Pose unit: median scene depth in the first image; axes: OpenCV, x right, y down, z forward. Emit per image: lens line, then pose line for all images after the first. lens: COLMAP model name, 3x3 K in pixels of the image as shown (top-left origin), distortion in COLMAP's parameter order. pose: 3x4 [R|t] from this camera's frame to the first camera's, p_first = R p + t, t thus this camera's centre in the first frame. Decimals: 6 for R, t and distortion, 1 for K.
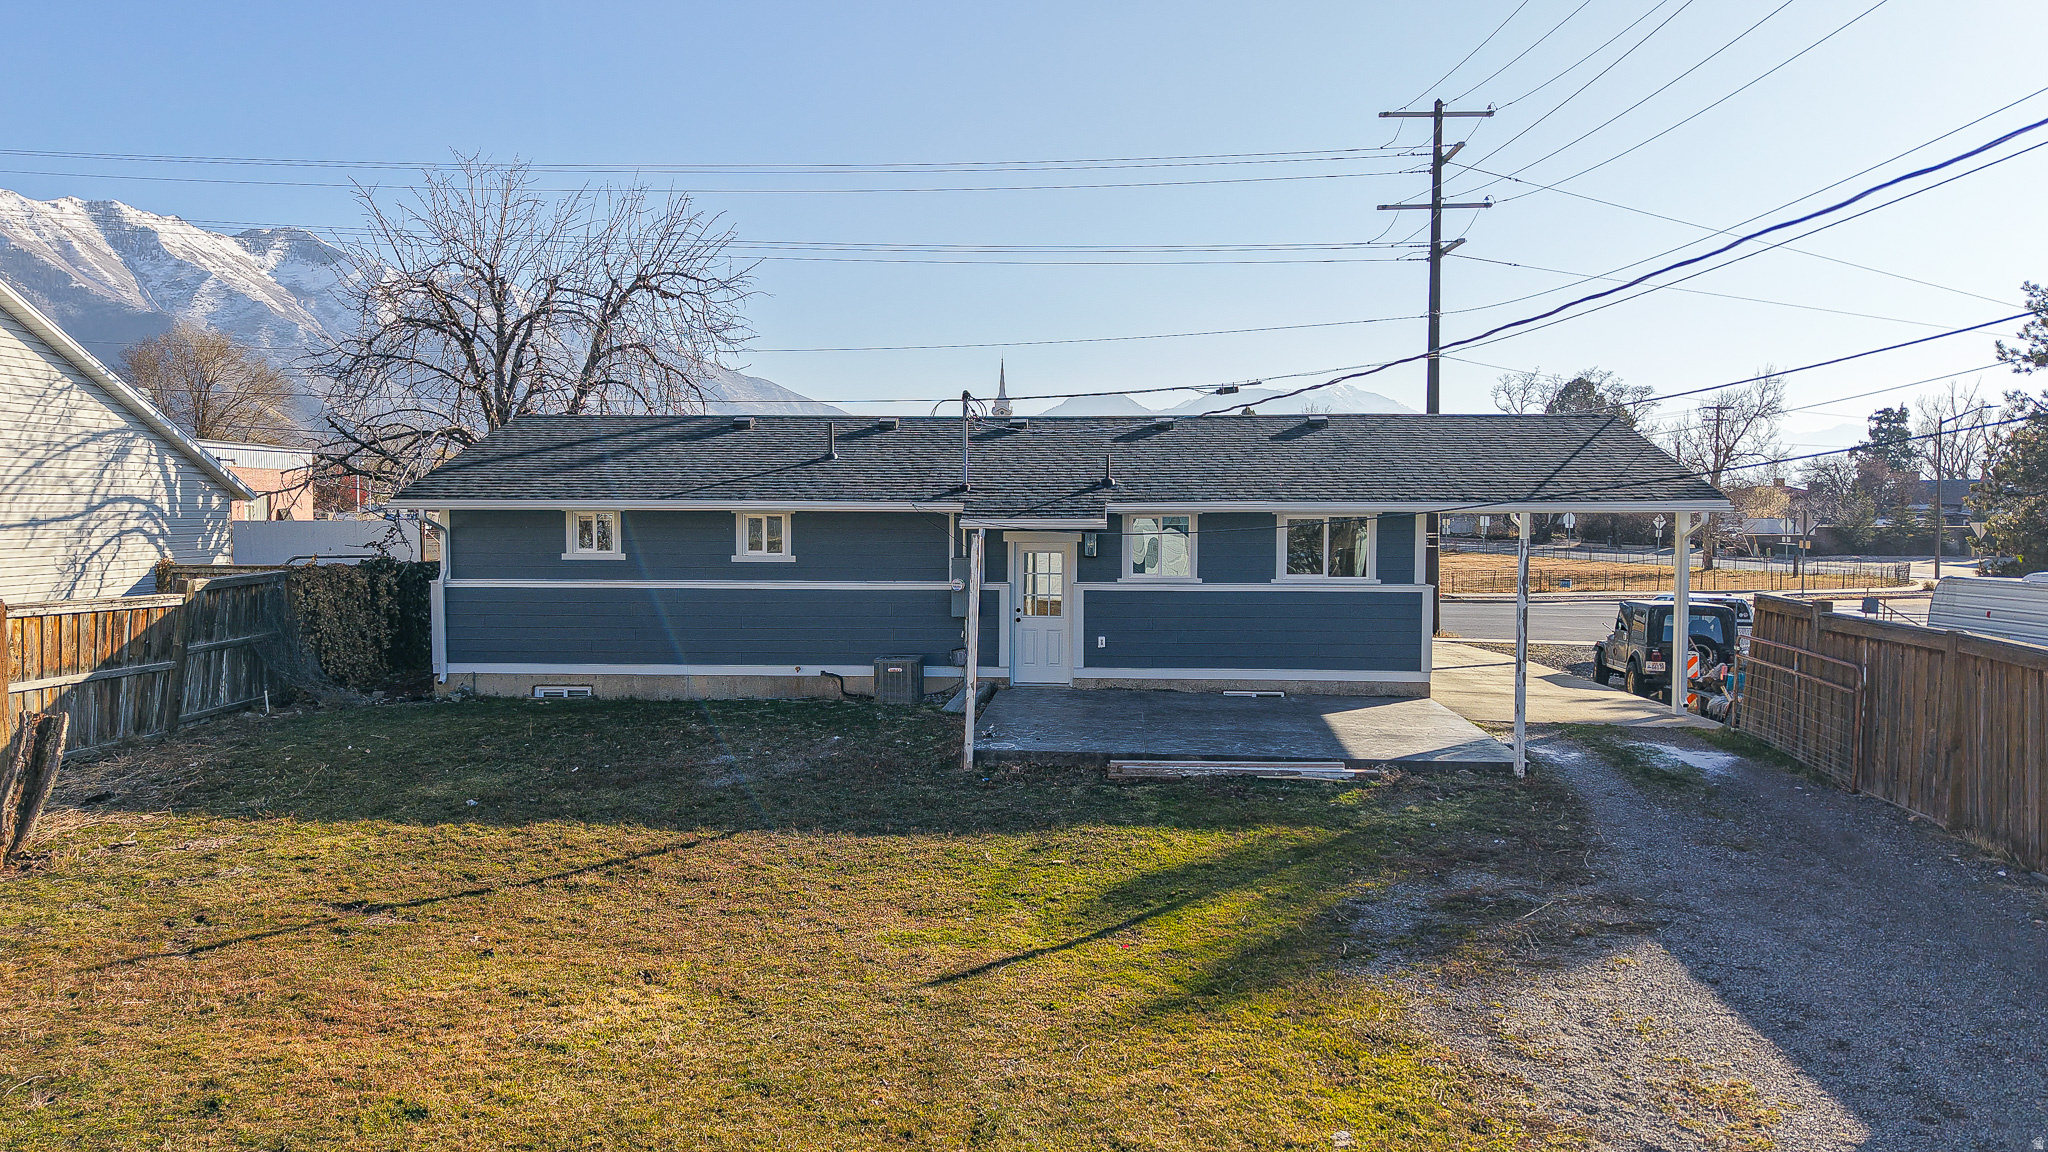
lens RADIAL K [[1399.9, 0, 1024.0], [0, 1399.9, 576.0], [0, 0, 1]] dist [0.028907, -0.029899]
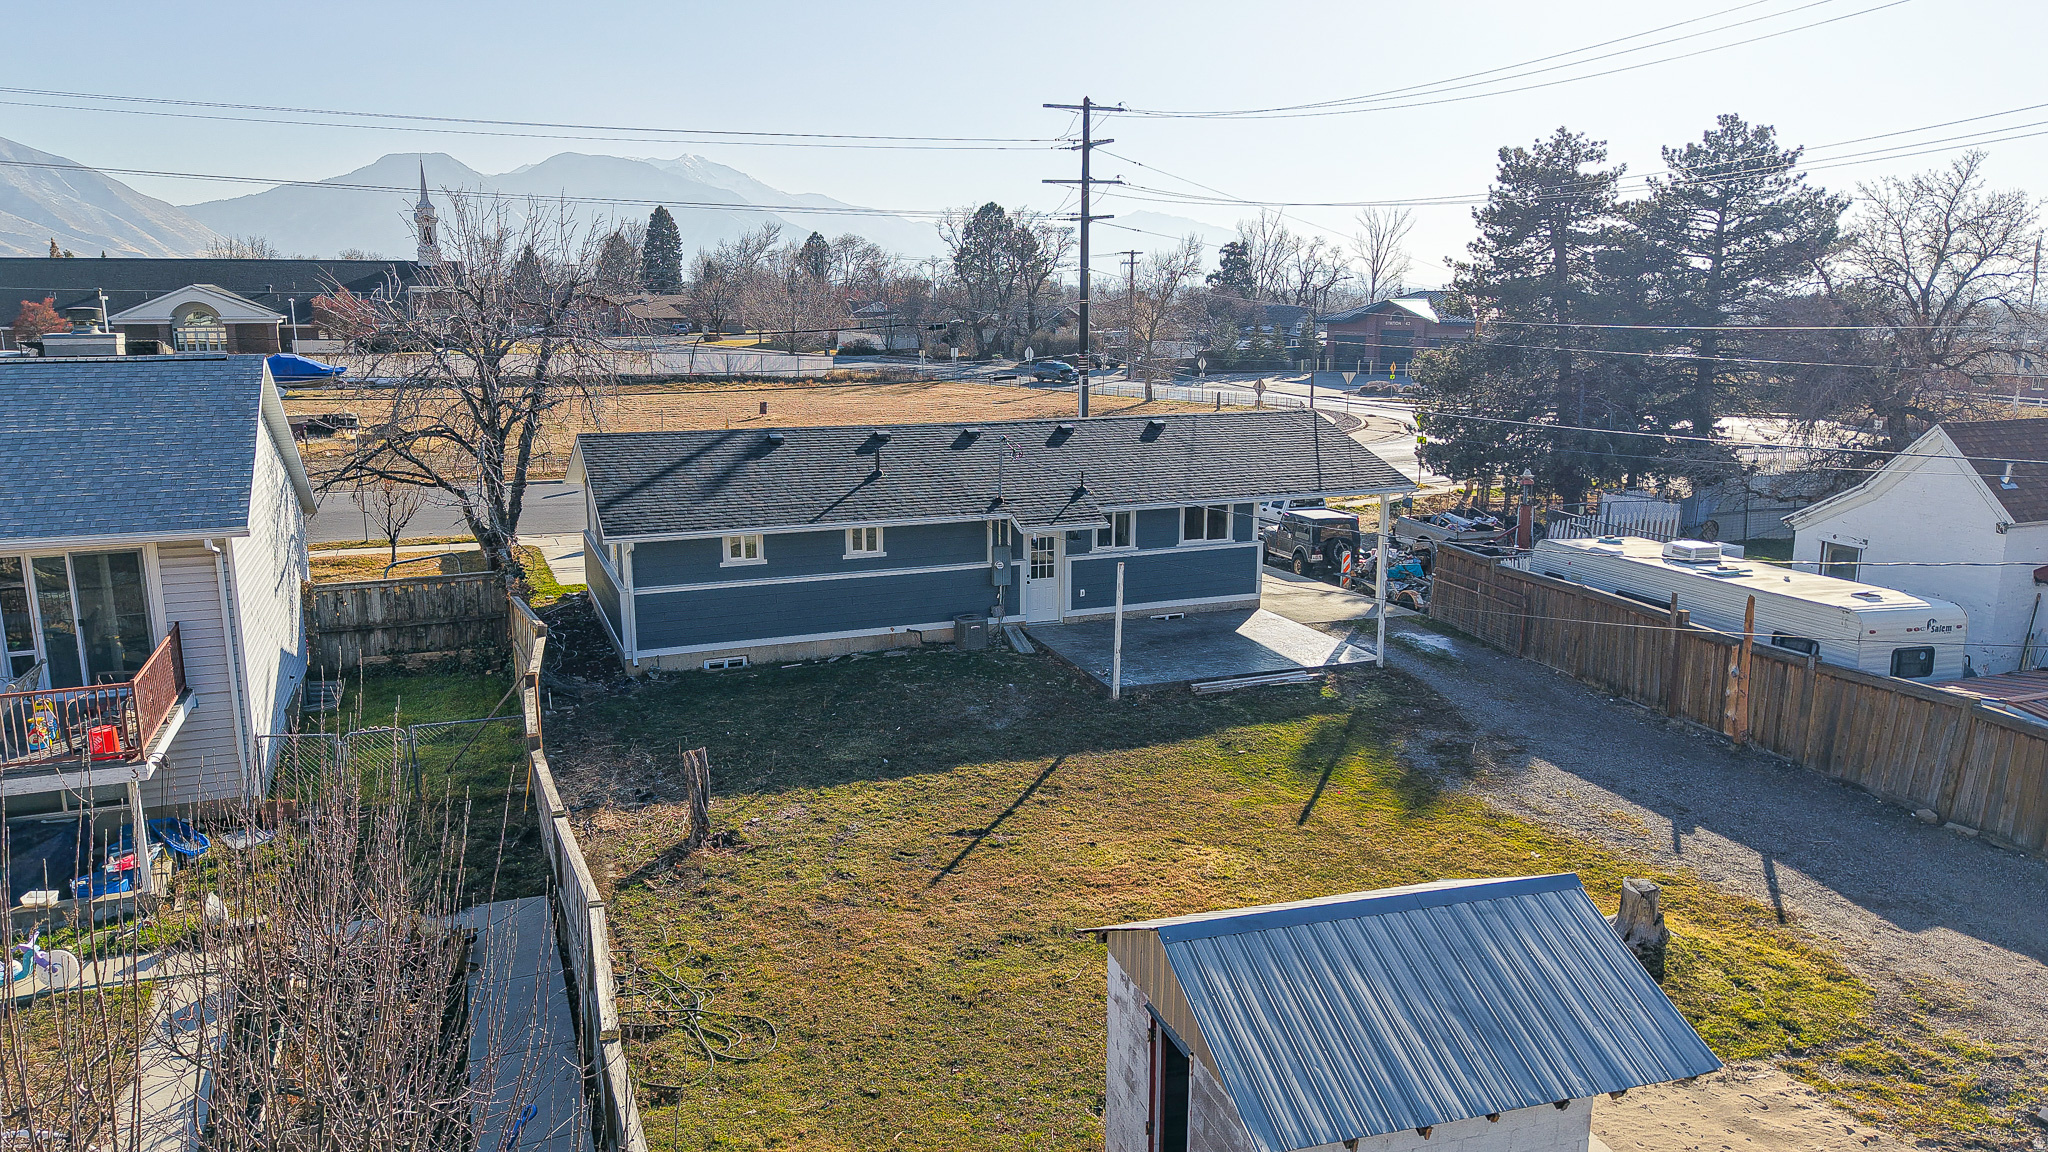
lens RADIAL K [[1386.0, 0, 1023.1], [0, 1386.0, 590.2], [0, 0, 1]] dist [0.063545, -0.074419]
pose [[0.902405, -0.093454, 0.420633, -0.650759], [0.022542, 0.985099, 0.170502, -0.219480], [-0.430300, -0.144379, 0.891065, -0.343142]]
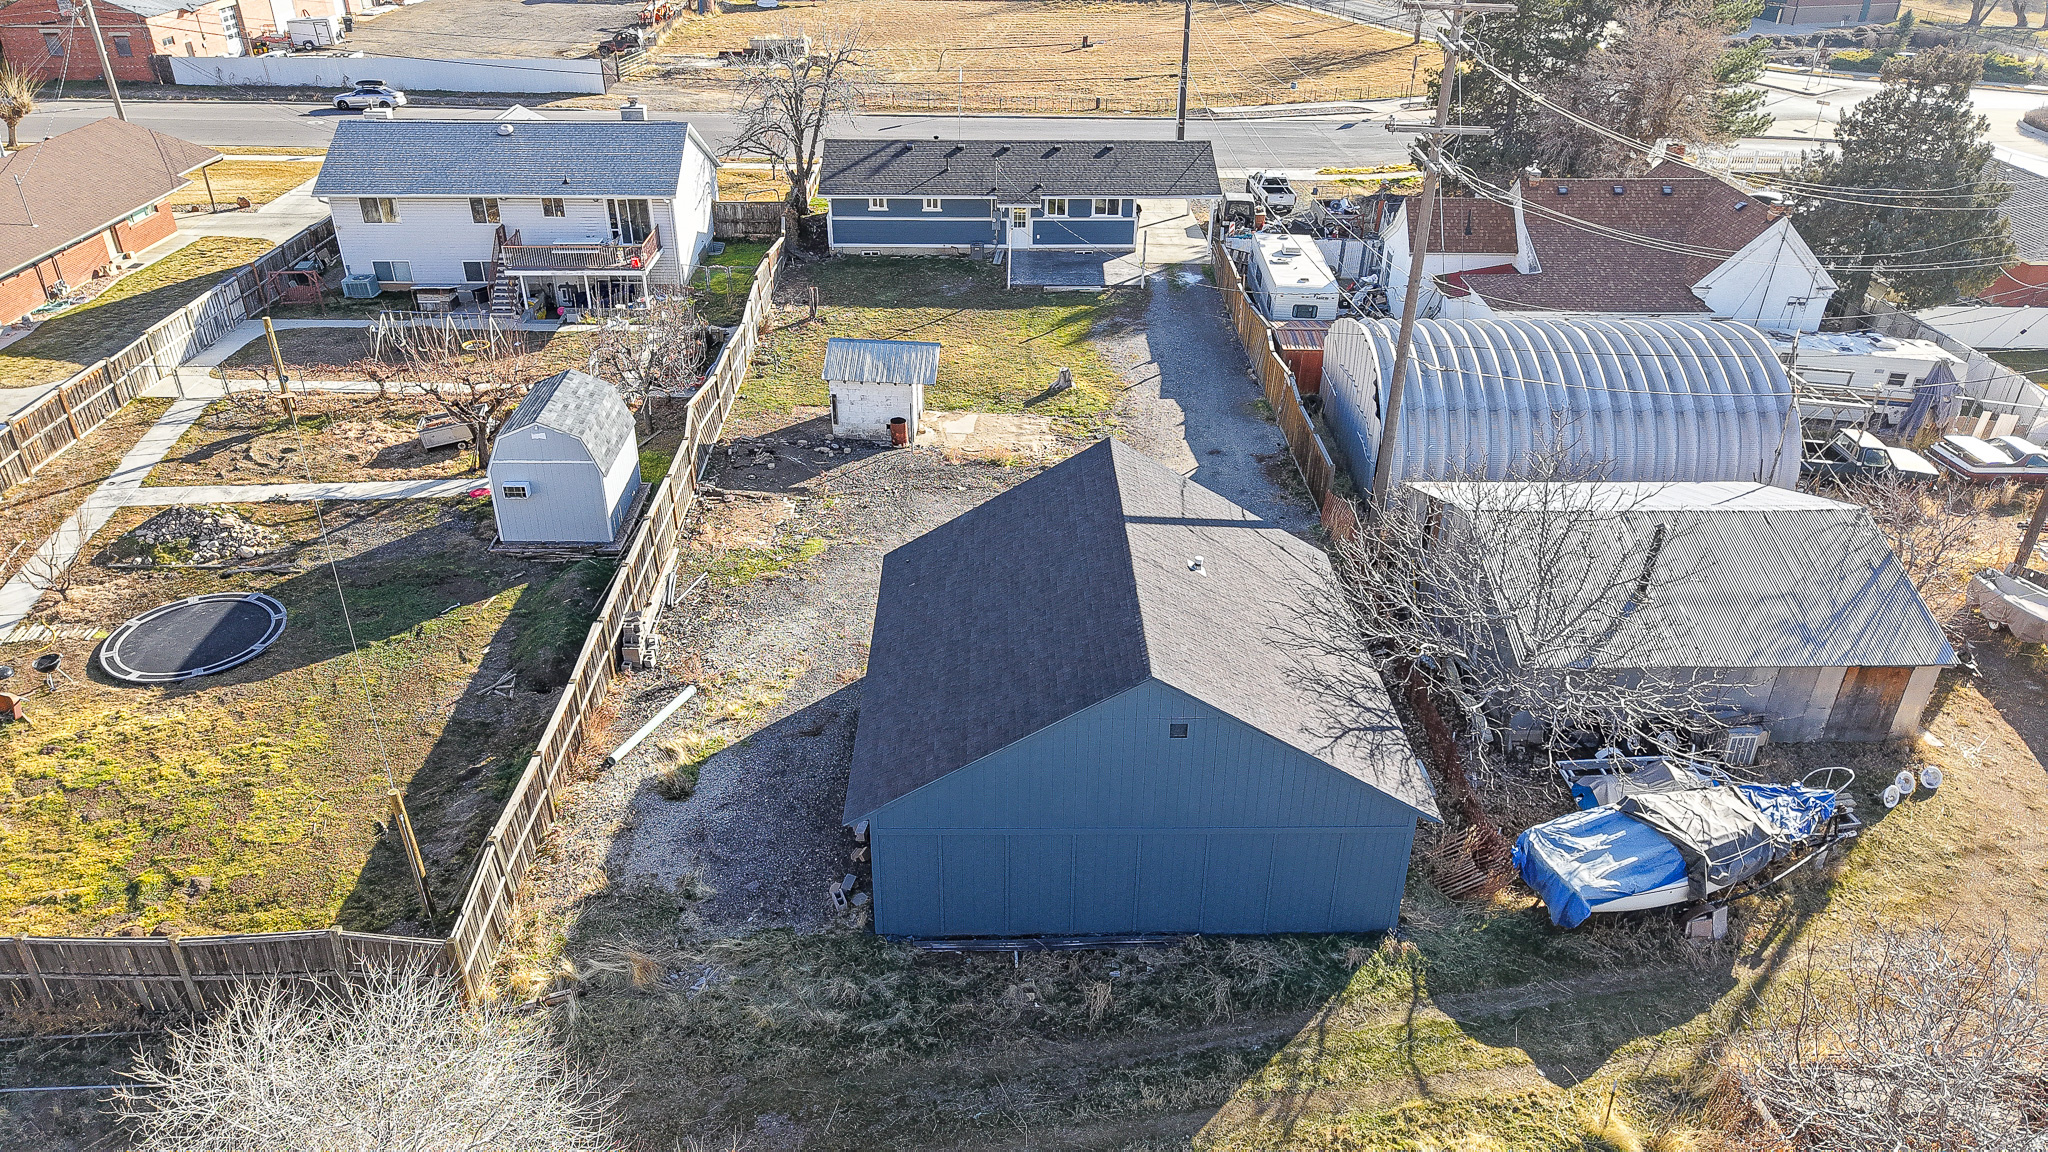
lens RADIAL K [[1362.0, 0, 1019.0], [0, 1362.0, 574.9], [0, 0, 1]] dist [0.085152, -0.119407]
pose [[0.996720, -0.035515, 0.072714, -0.250464], [-0.001489, 0.890348, 0.455278, -0.706863], [-0.080910, -0.453893, 0.887375, -2.202065]]
